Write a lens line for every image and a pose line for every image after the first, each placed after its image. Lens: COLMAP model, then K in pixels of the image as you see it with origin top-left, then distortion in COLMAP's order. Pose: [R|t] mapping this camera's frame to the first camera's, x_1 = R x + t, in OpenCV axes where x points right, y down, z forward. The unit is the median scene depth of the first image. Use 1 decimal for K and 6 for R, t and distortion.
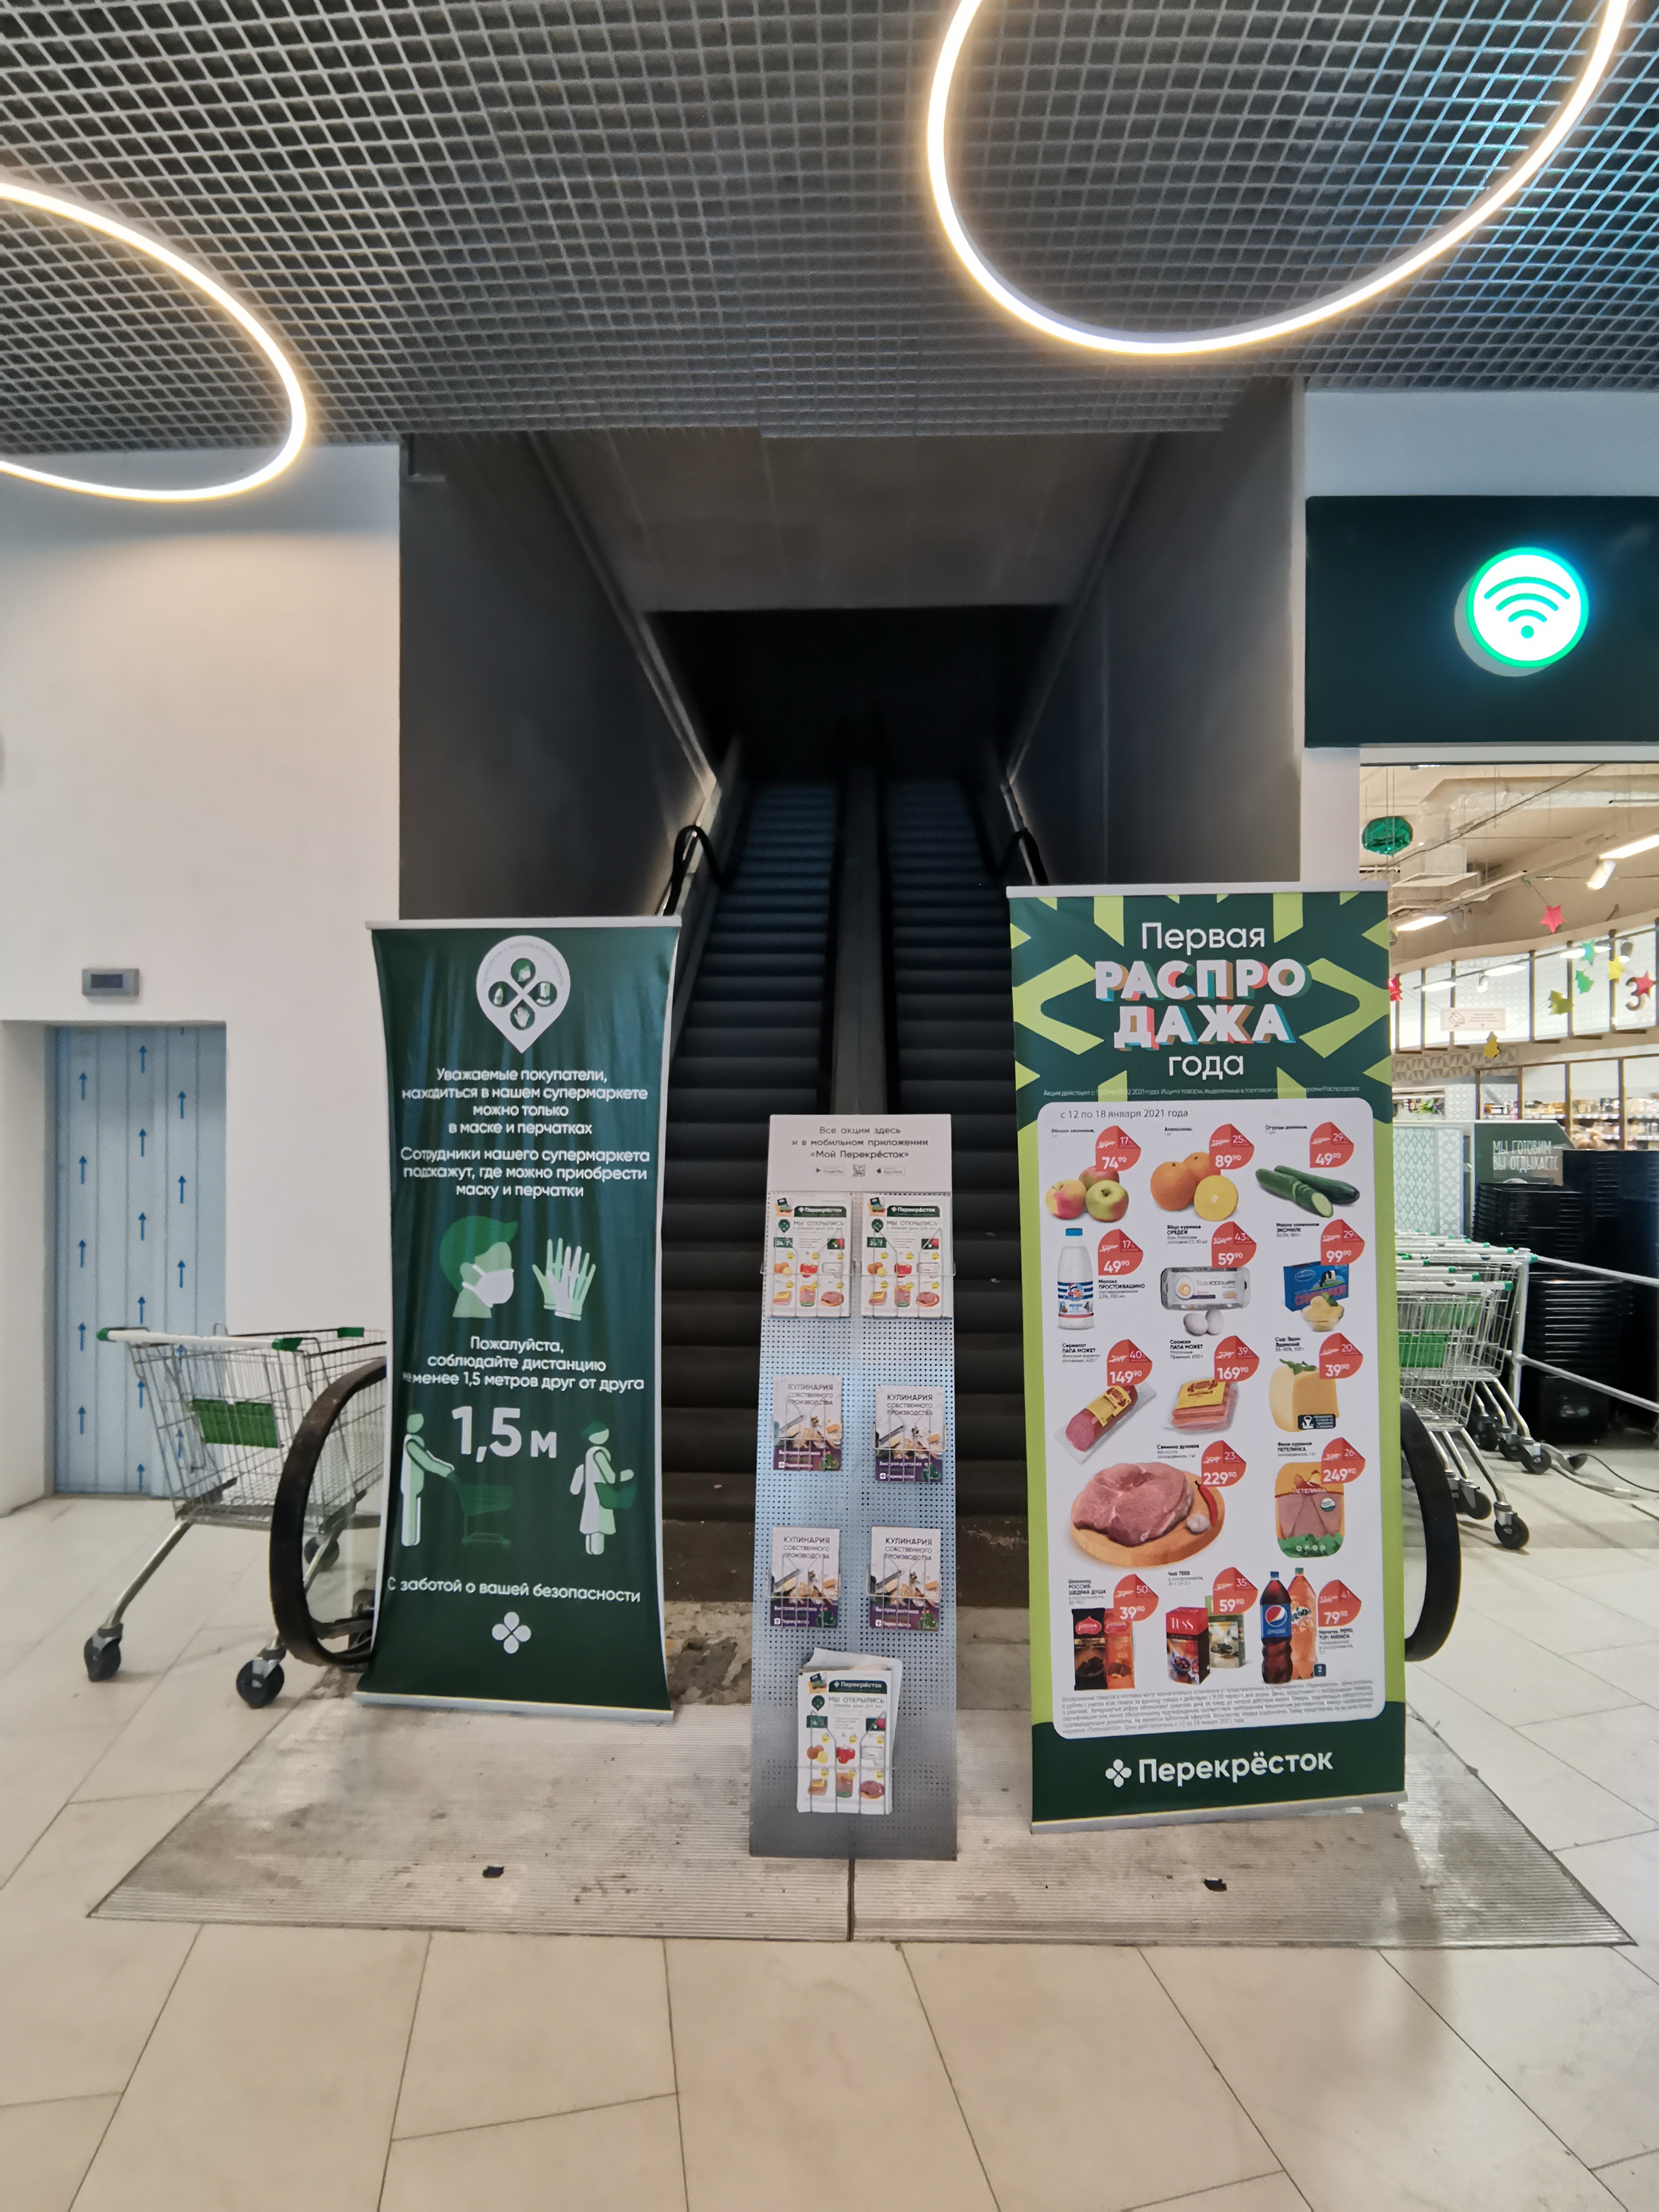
lens RADIAL K [[1072.5, 0, 836.4], [0, 1072.5, 1119.9], [0, 0, 1]] dist [0.013025, 0.000026]
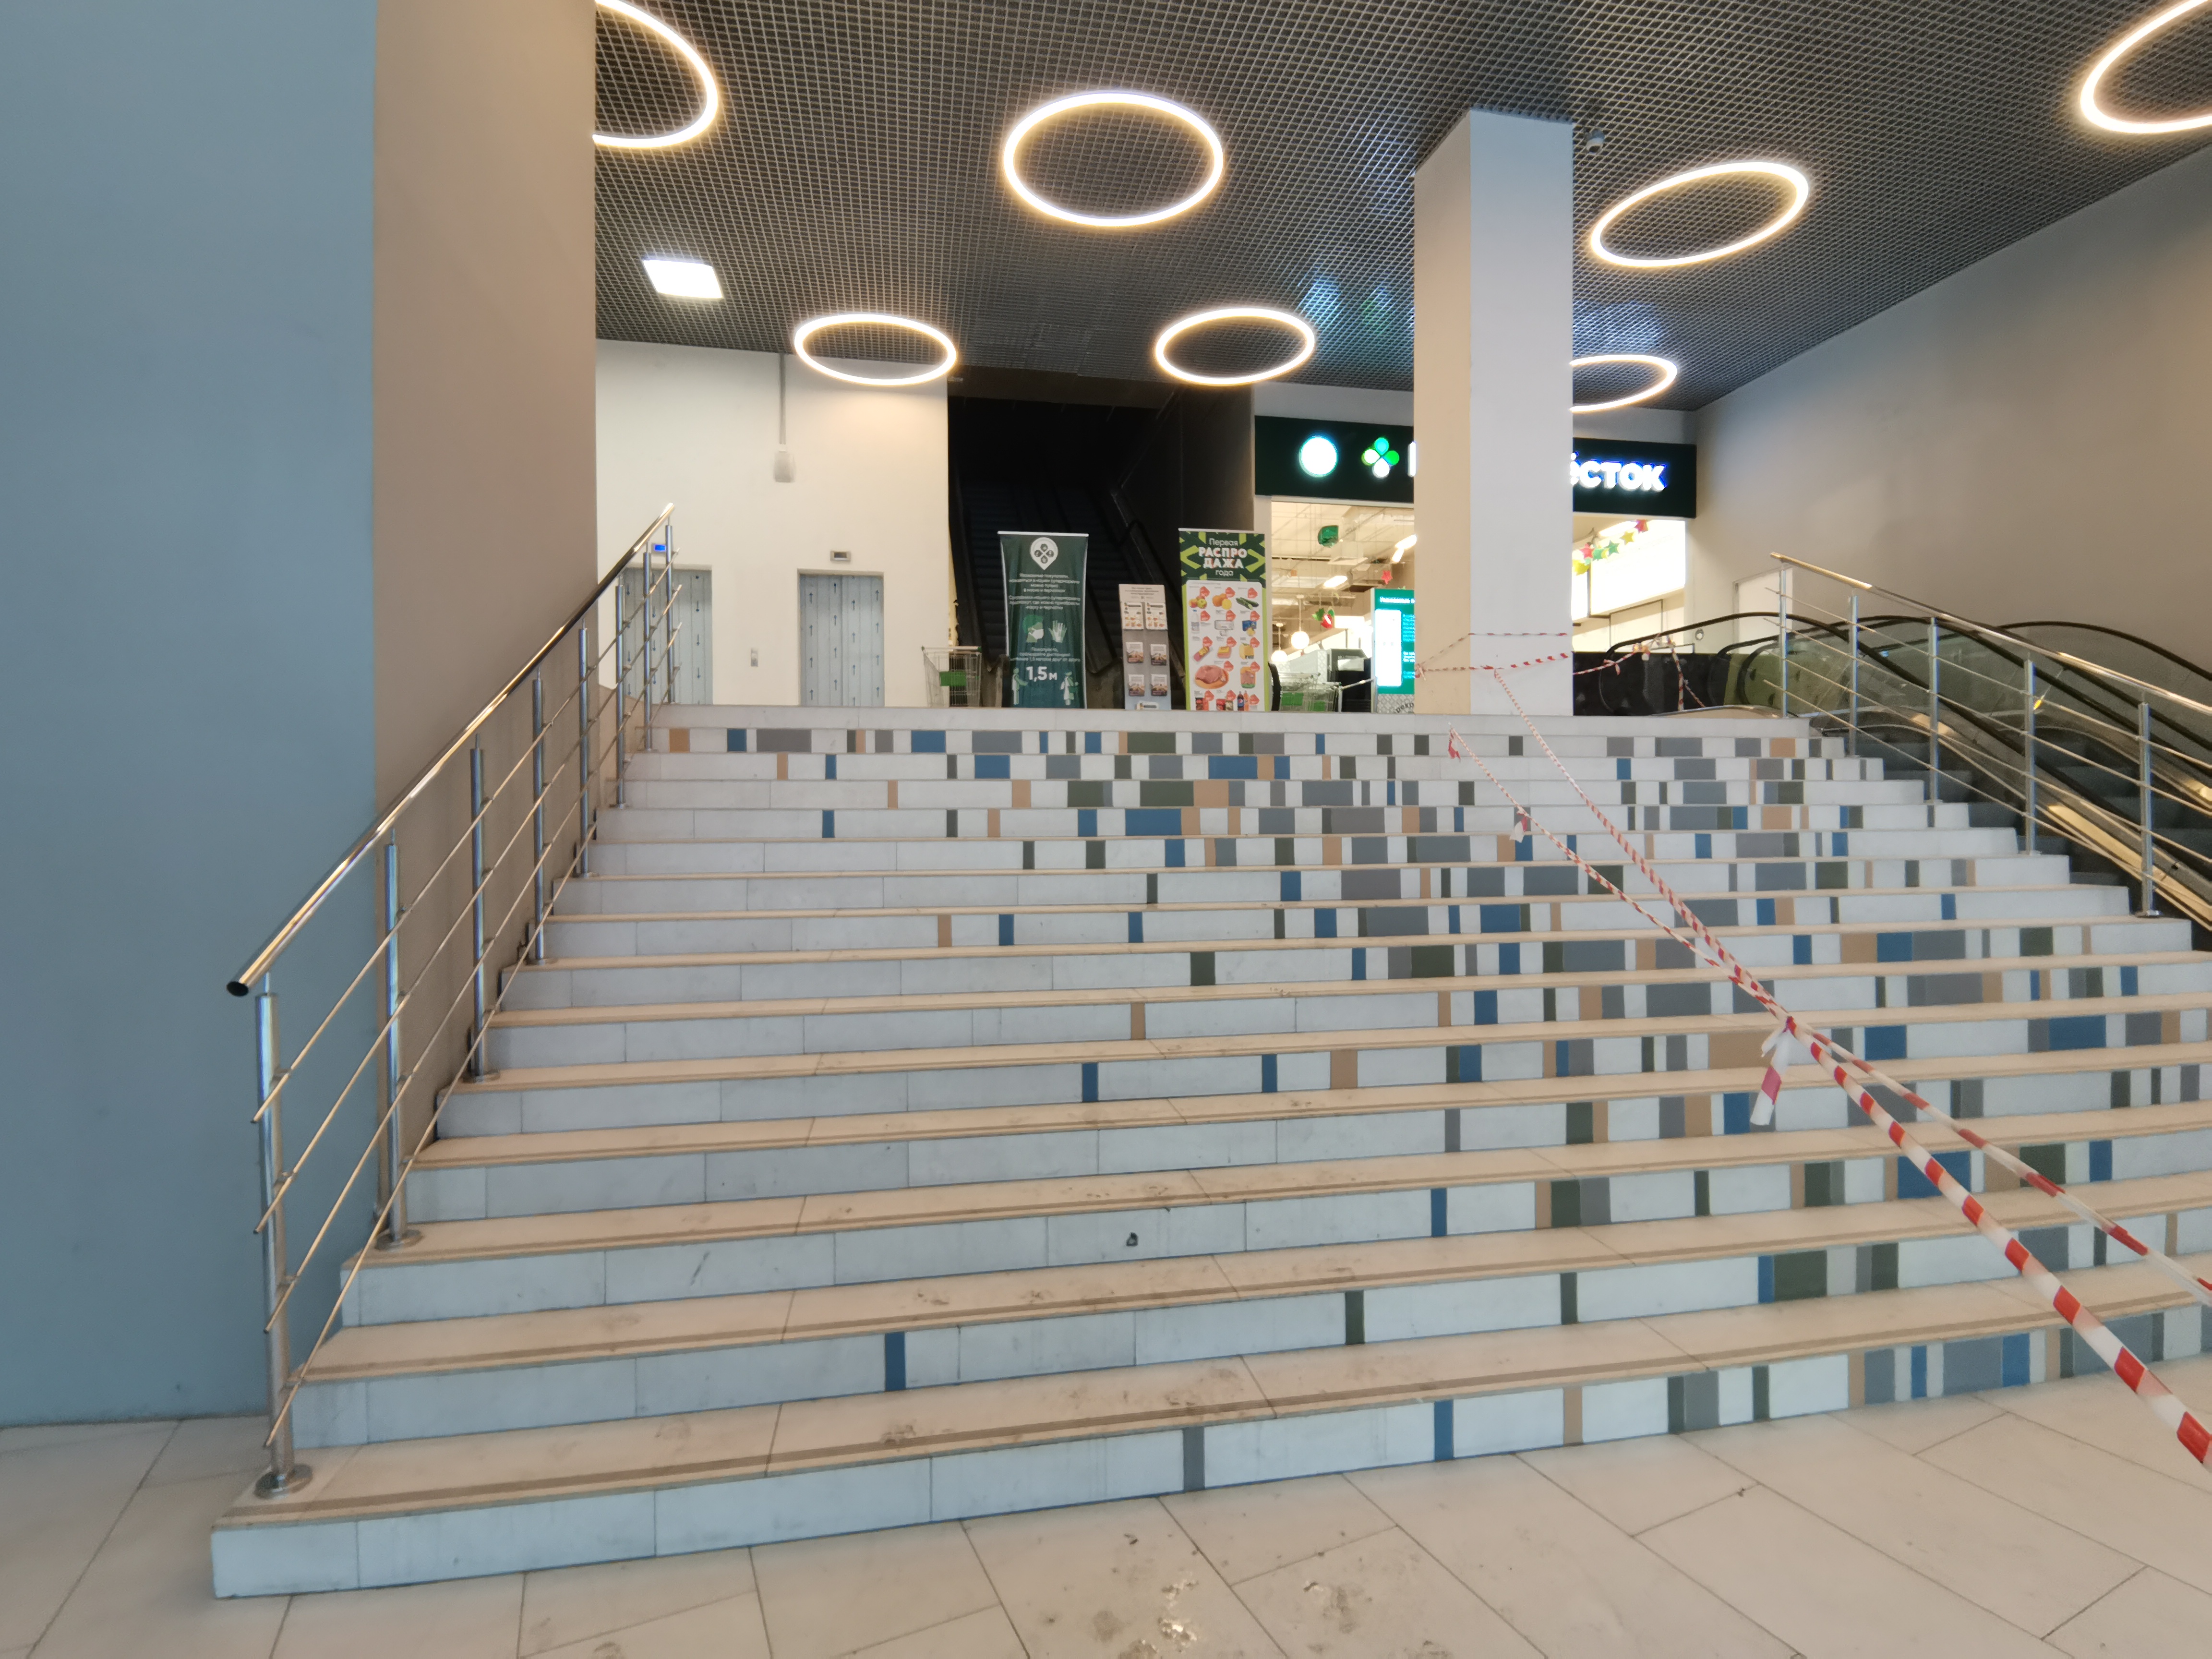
lens RADIAL K [[1072.5, 0, 1107.2], [0, 1072.5, 818.7], [0, 0, 1]] dist [0.013025, 0.000026]
pose [[0.978012, -0.007695, 0.208407, -0.989696], [0.007264, 0.999970, 0.002833, 0.897612], [-0.208422, -0.001257, 0.978038, -3.022636]]
